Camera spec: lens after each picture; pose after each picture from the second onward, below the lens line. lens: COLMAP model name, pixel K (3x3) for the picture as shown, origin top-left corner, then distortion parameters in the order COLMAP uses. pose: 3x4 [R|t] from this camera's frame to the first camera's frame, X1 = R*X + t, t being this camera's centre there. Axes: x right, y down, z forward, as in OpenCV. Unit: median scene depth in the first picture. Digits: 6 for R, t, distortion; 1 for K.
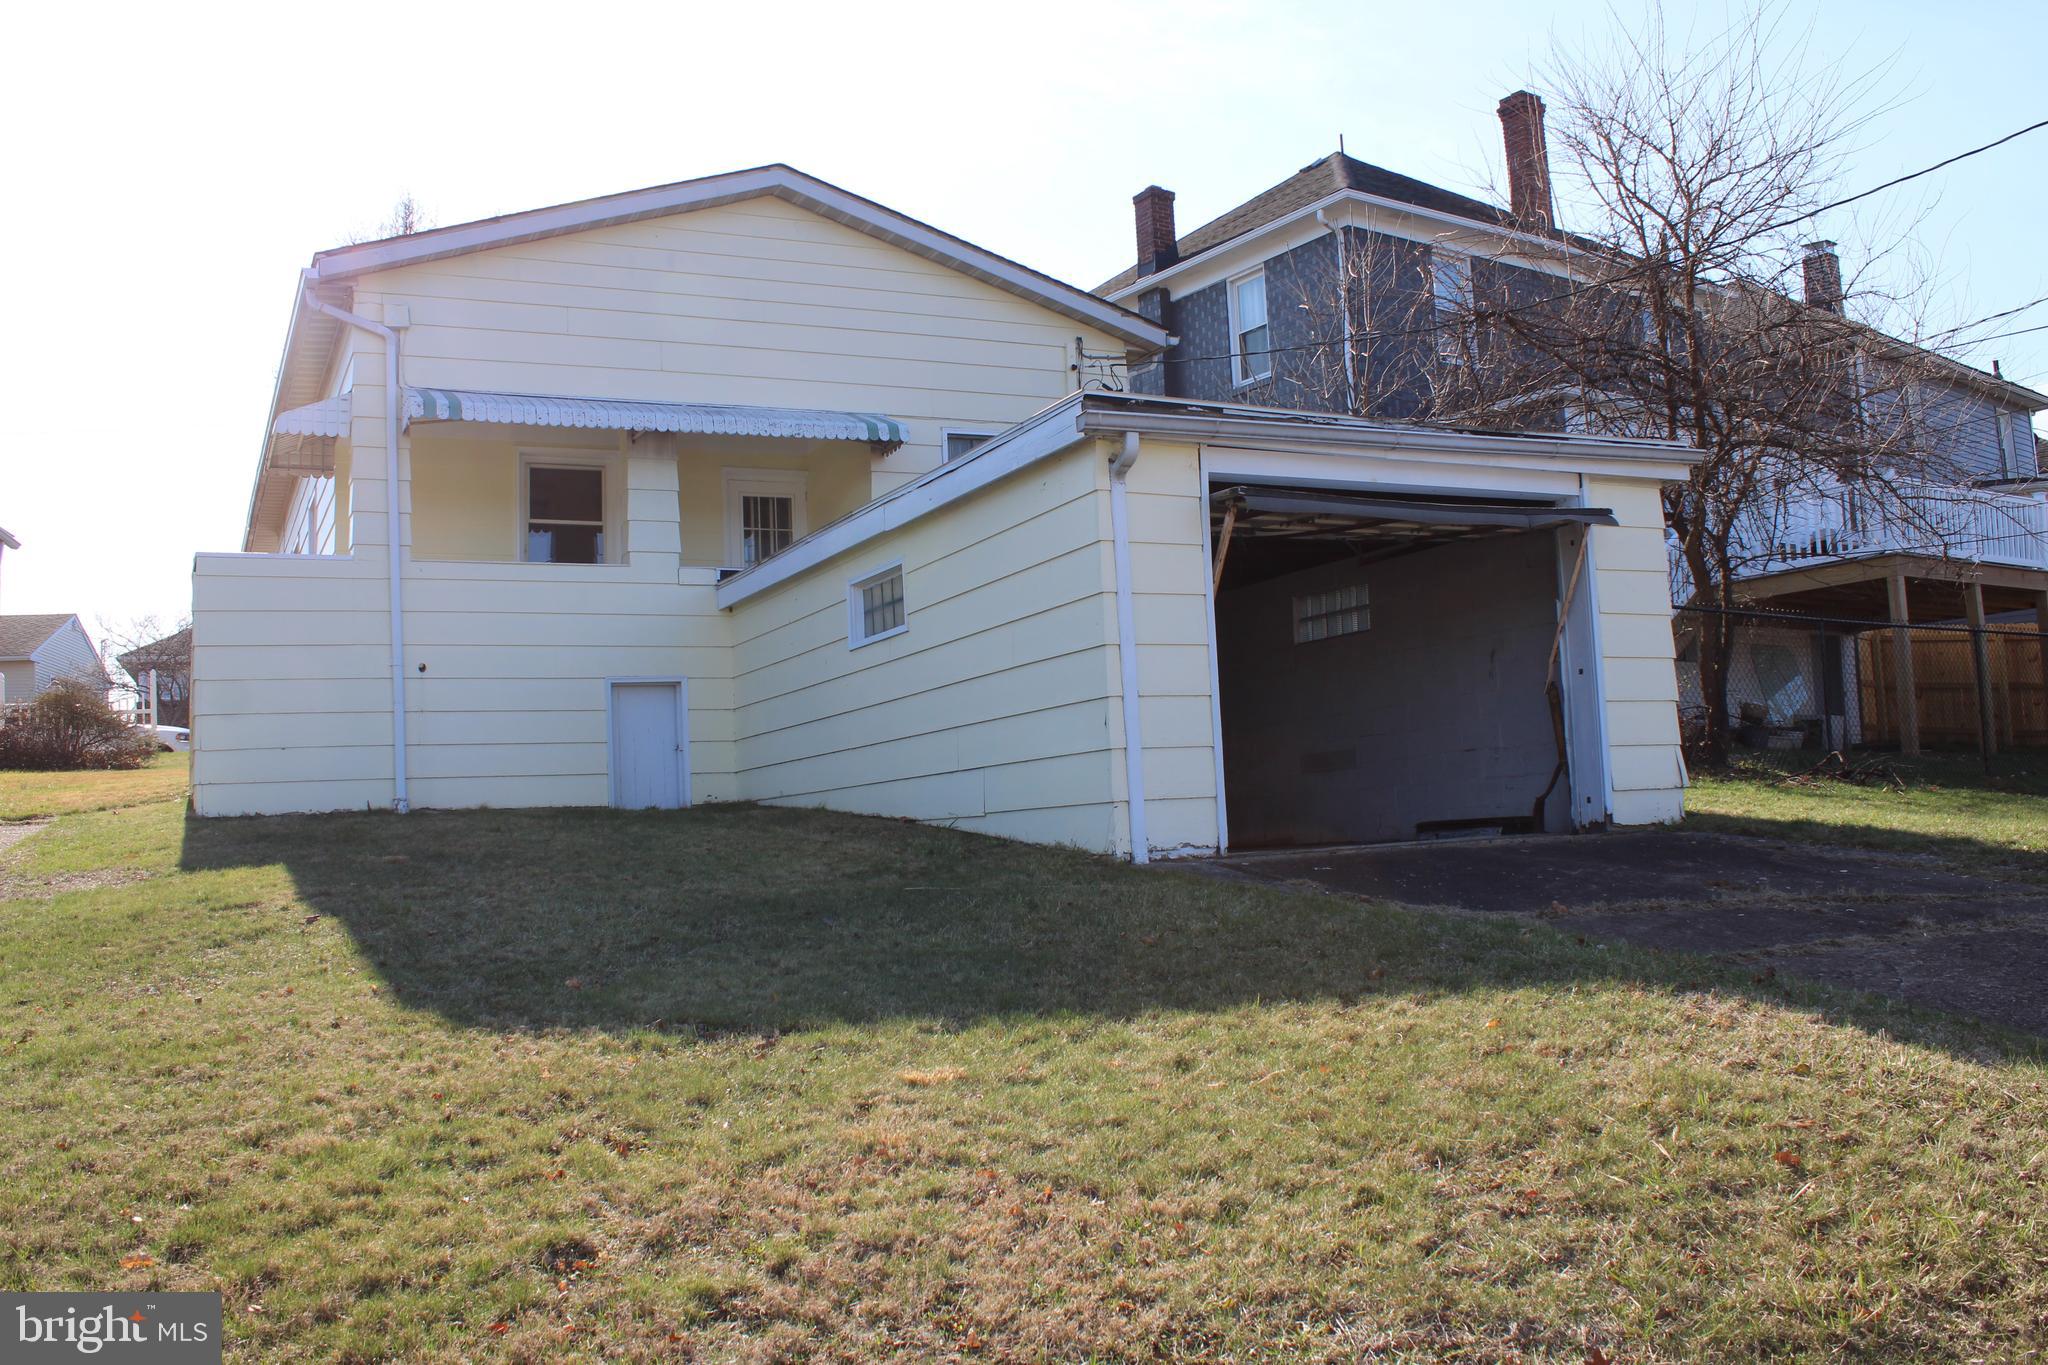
lens RADIAL K [[1687.8, 0, 1008.2], [0, 1687.8, 674.5], [0, 0, 1]] dist [-0.130628, 0.090831]
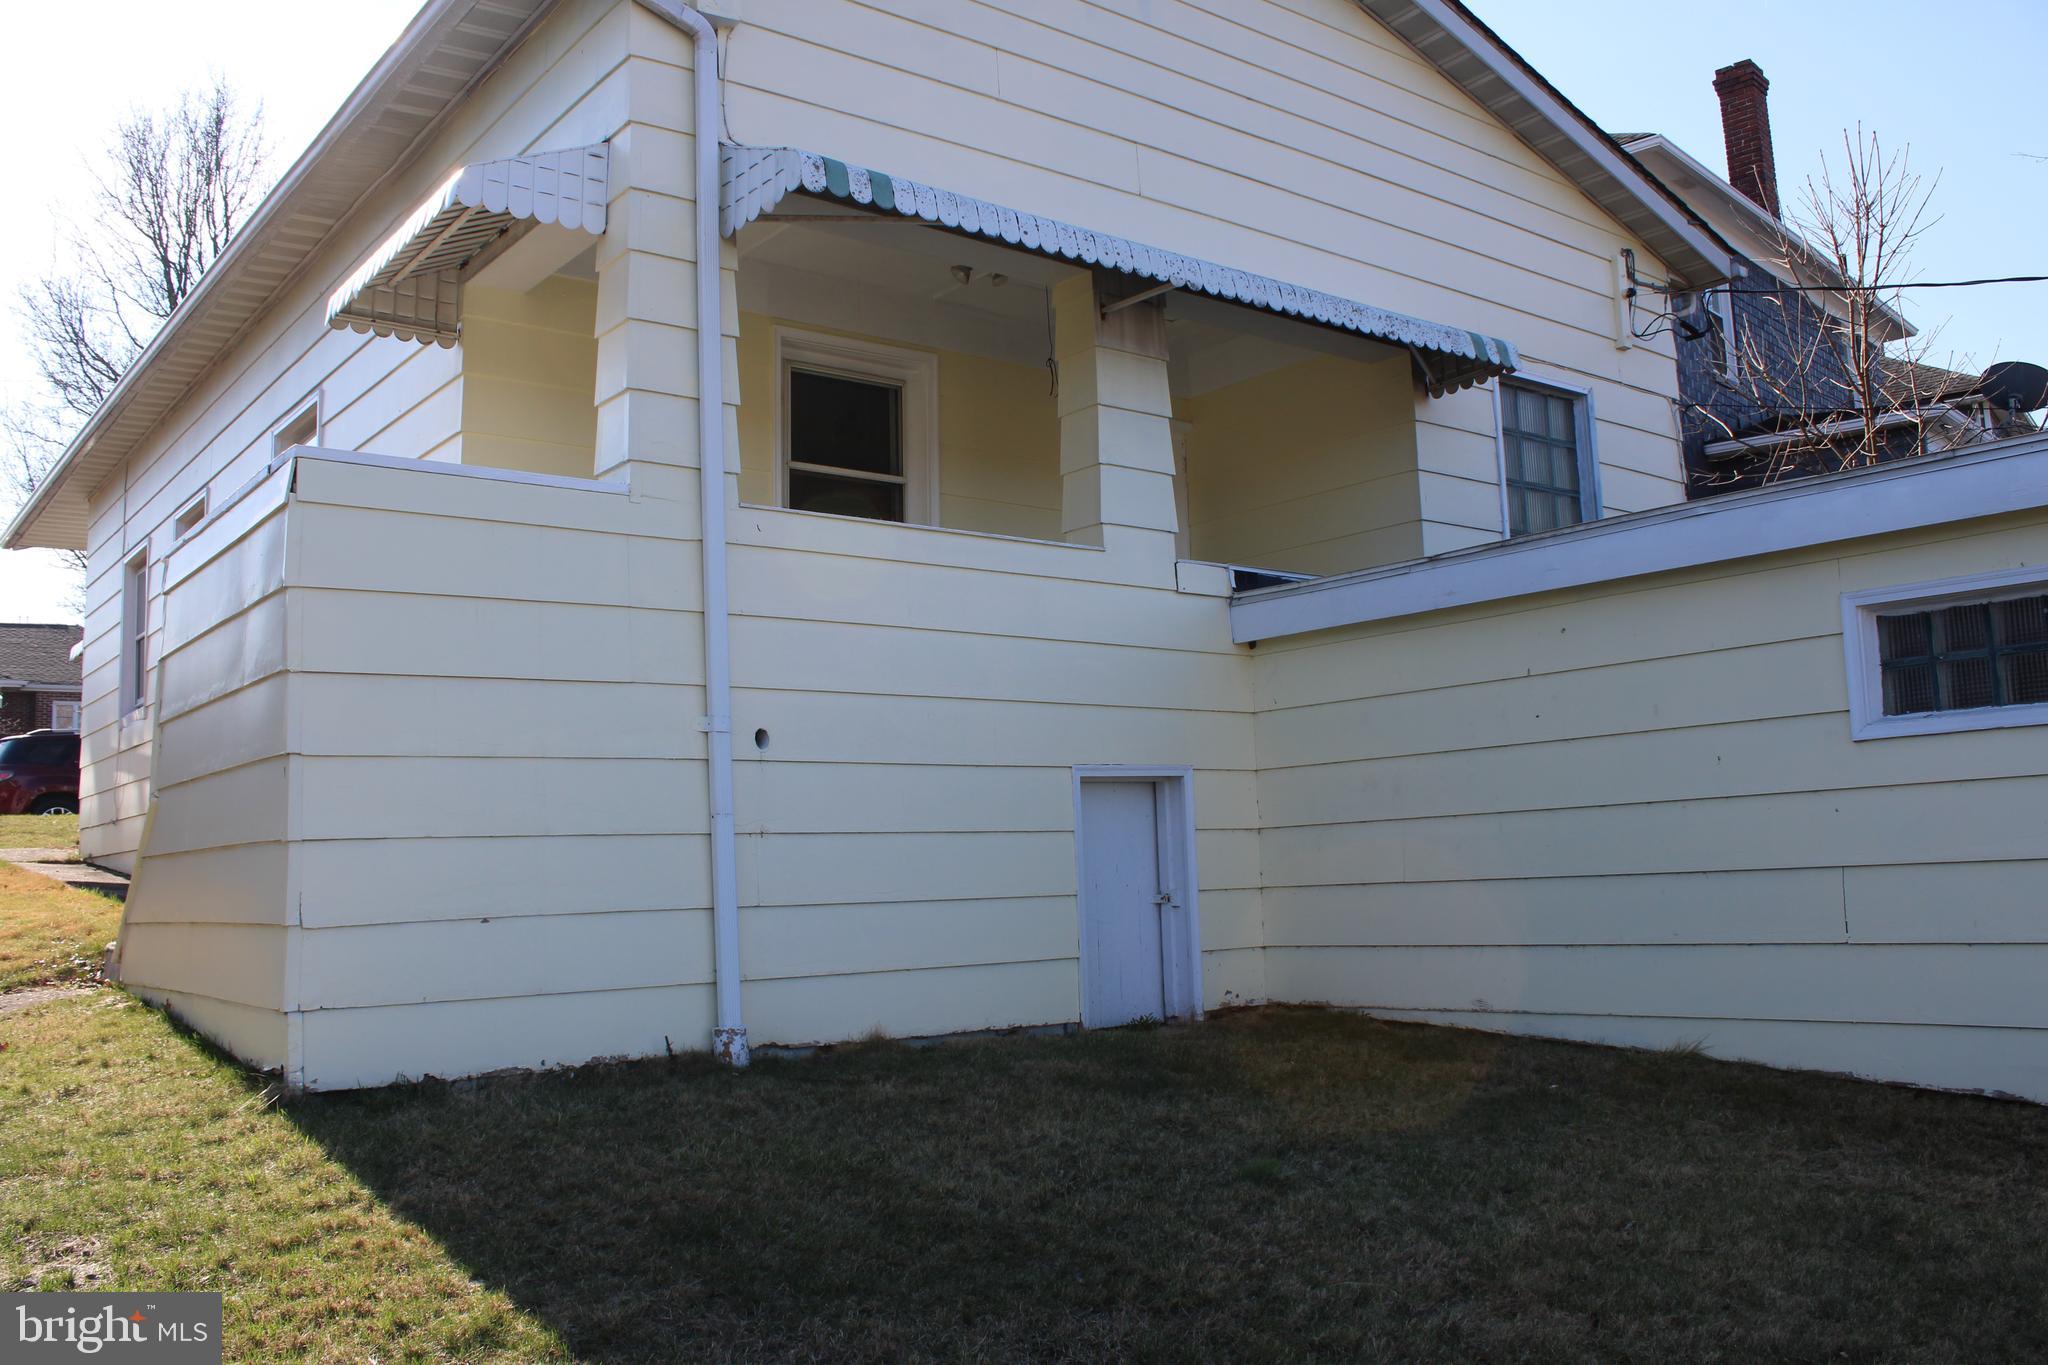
lens RADIAL K [[1696.6, 0, 1022.1], [0, 1696.6, 687.3], [0, 0, 1]] dist [-0.153848, 0.130273]
pose [[0.978672, 0.037936, 0.201898, -0.360587], [-0.032495, 0.999016, -0.030195, -0.006198], [-0.202845, 0.022991, 0.978941, 0.503437]]
